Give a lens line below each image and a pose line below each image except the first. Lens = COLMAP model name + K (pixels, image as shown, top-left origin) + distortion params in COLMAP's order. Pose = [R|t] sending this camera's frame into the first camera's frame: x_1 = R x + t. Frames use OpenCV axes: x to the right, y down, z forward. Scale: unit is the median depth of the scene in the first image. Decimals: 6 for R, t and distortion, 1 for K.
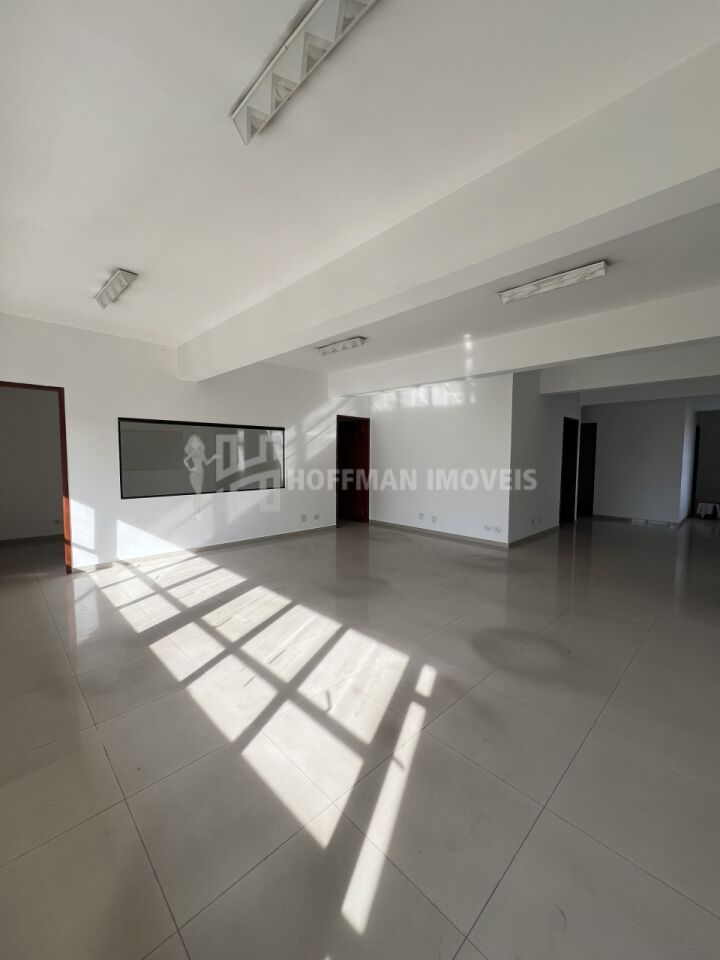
lens RADIAL K [[382.5, 0, 357.8], [0, 382.5, 480.4], [0, 0, 1]] dist [-0.000070, -0.000067]
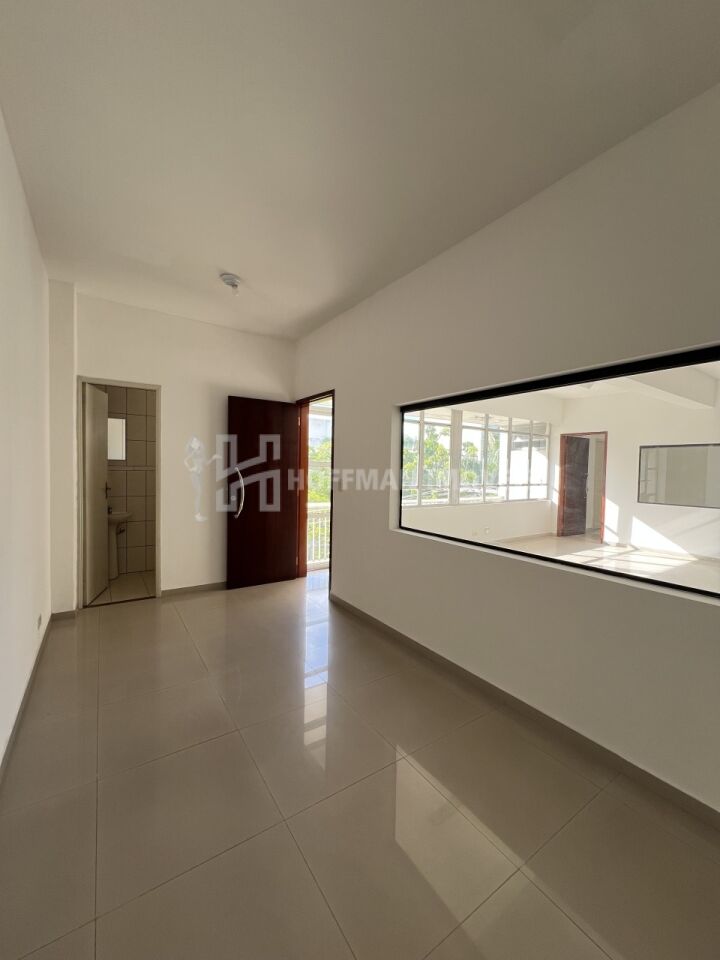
lens RADIAL K [[382.5, 0, 359.9], [0, 382.5, 479.7], [0, 0, 1]] dist [-0.000070, -0.000067]
pose [[-0.183780, 0.018630, -0.982791, 0.979273], [-0.086934, 0.995595, 0.035130, 0.003908], [0.979116, 0.091894, -0.181351, 0.236597]]
